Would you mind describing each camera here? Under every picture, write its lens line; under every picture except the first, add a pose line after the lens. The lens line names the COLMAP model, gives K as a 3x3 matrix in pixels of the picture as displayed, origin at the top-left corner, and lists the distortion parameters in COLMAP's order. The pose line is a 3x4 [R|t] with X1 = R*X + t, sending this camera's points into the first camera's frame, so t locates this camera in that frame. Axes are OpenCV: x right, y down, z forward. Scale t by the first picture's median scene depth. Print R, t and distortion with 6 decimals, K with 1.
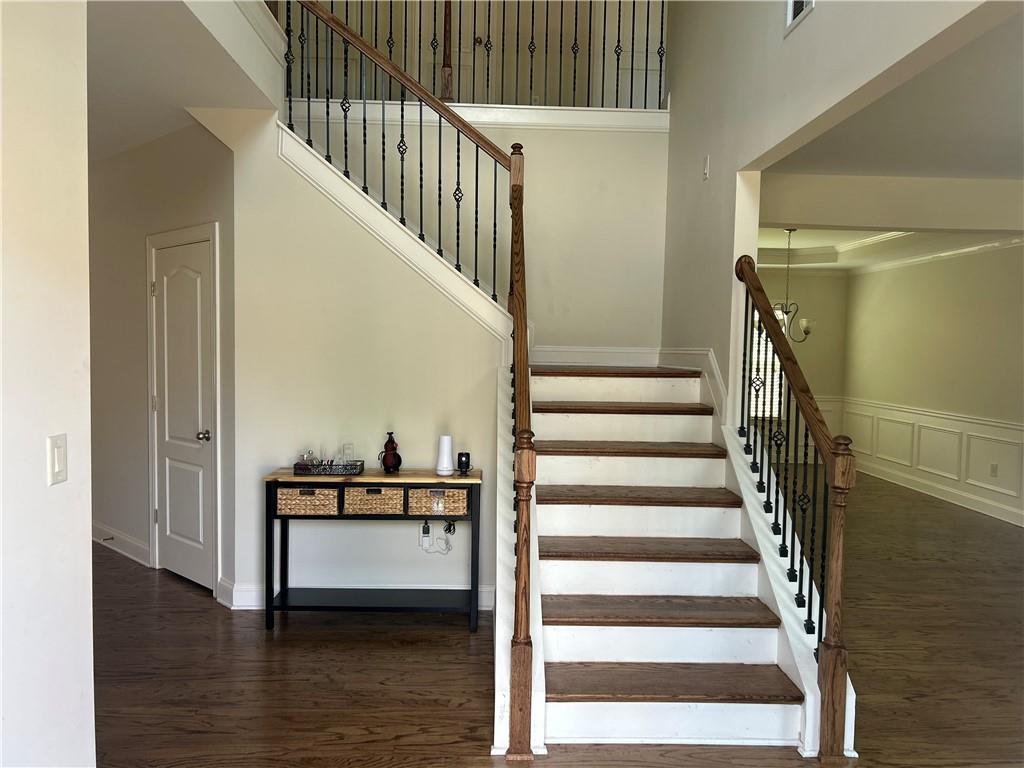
lens RADIAL K [[768.1, 0, 513.9], [0, 768.1, 385.0], [0, 0, 1]] dist [0.007511, -0.000140]
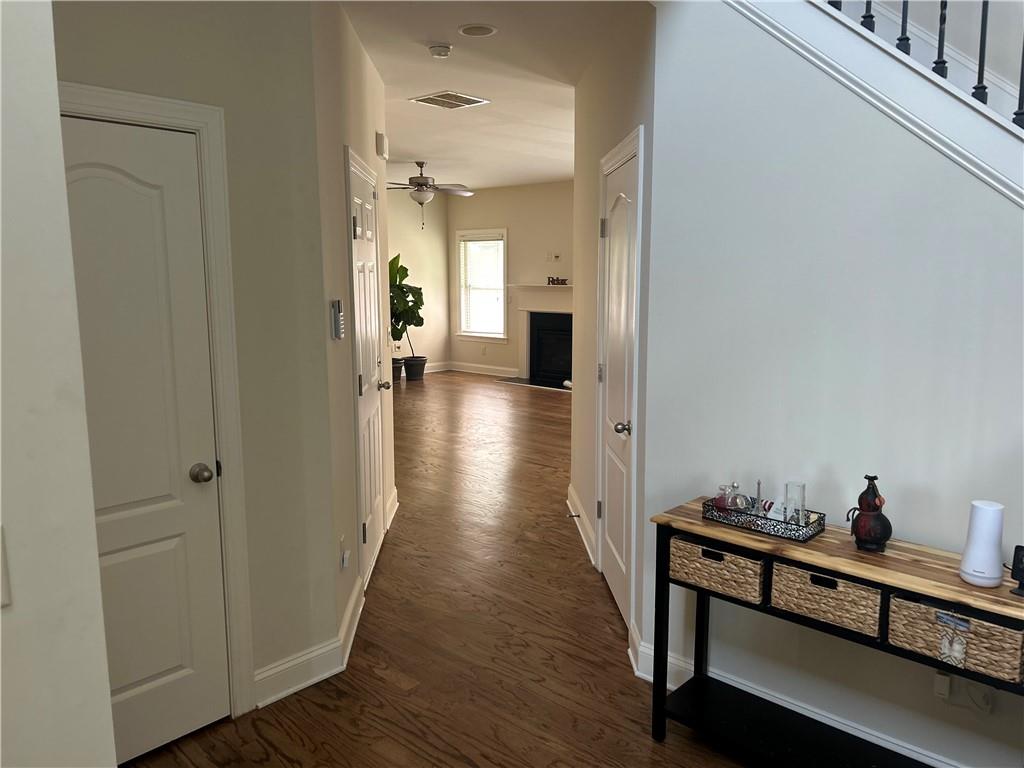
lens RADIAL K [[768.1, 0, 511.5], [0, 768.1, 379.3], [0, 0, 1]] dist [0.007511, -0.000140]
pose [[0.723200, 0.081277, -0.685839, 0.021678], [-0.025628, 0.995525, 0.090953, -0.049861], [0.690163, -0.048200, 0.722047, 0.454938]]
